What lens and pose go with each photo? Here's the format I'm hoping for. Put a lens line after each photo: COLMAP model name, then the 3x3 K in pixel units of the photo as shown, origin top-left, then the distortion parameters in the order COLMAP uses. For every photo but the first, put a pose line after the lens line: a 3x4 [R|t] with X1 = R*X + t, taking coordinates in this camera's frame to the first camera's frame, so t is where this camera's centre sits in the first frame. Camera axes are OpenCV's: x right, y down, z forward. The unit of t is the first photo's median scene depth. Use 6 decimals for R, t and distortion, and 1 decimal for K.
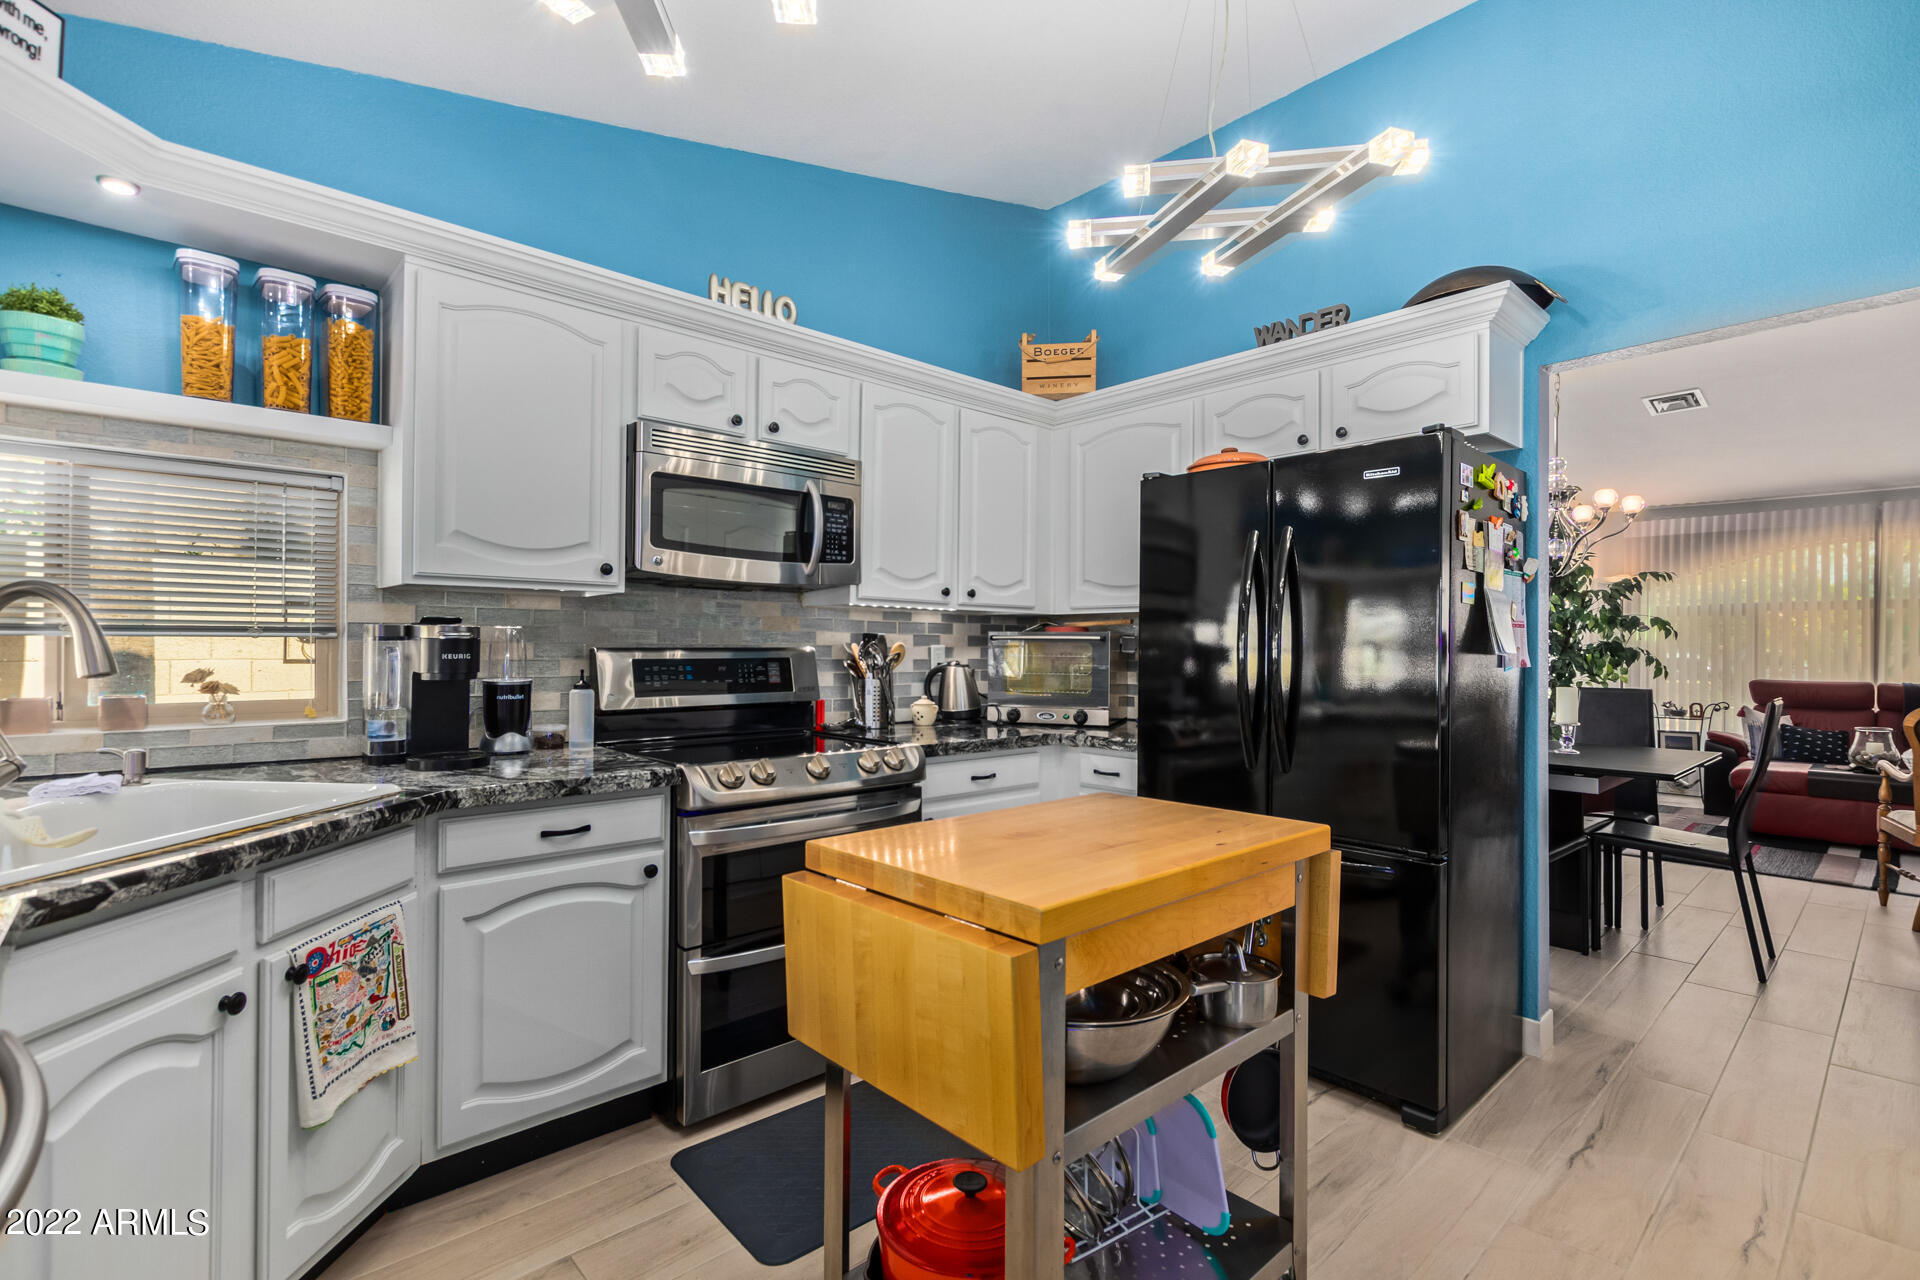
lens RADIAL K [[879.4, 0, 947.4], [0, 879.4, 647.4], [0, 0, 1]] dist [0.002676, -0.000910]
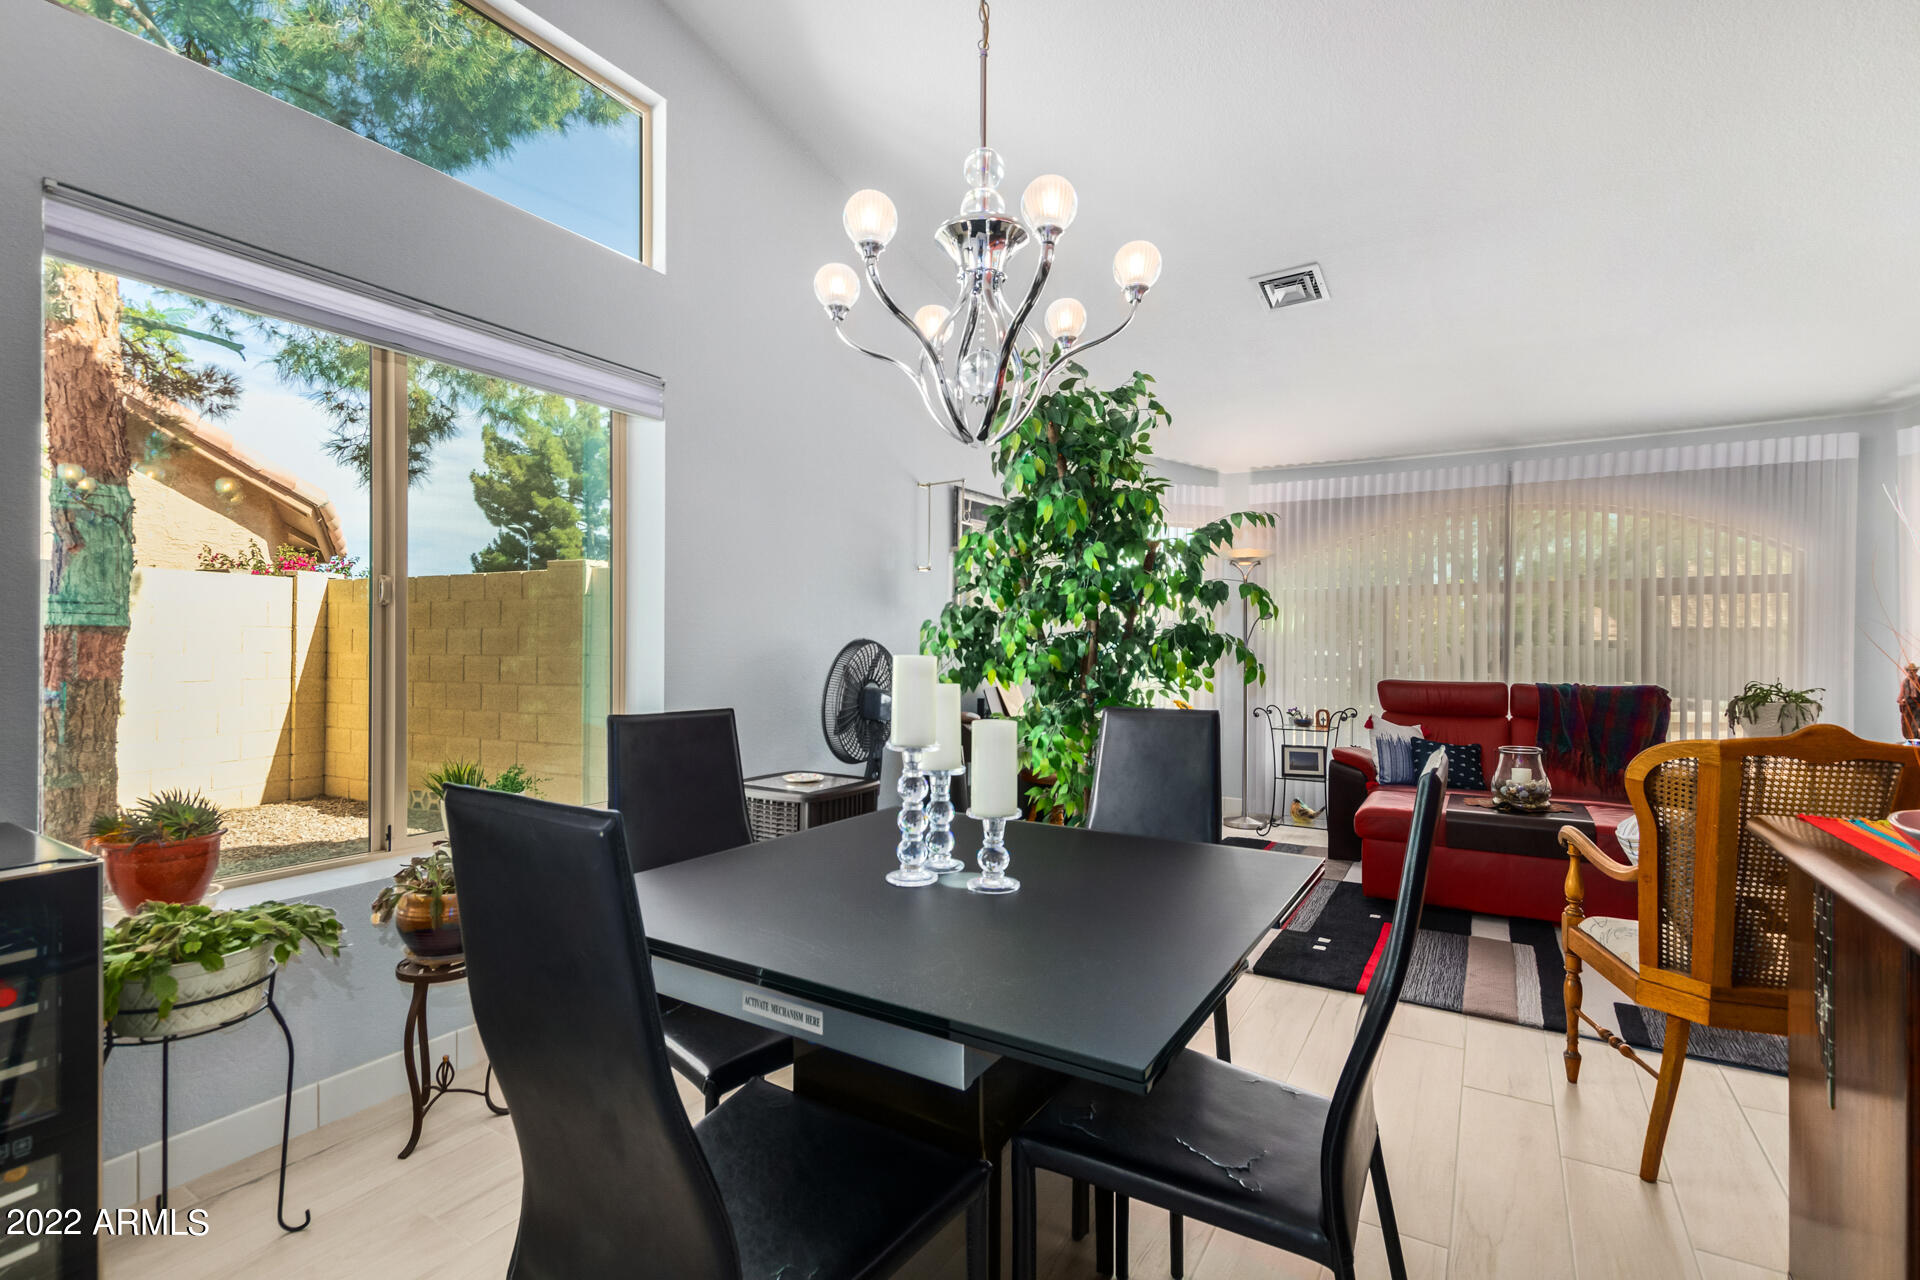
lens RADIAL K [[879.4, 0, 931.2], [0, 879.4, 649.1], [0, 0, 1]] dist [0.002676, -0.000910]
pose [[0.964148, -0.000511, 0.265365, 0.412230], [-0.000175, 0.999997, 0.002562, 0.008794], [-0.265366, -0.002516, 0.964145, 0.452217]]
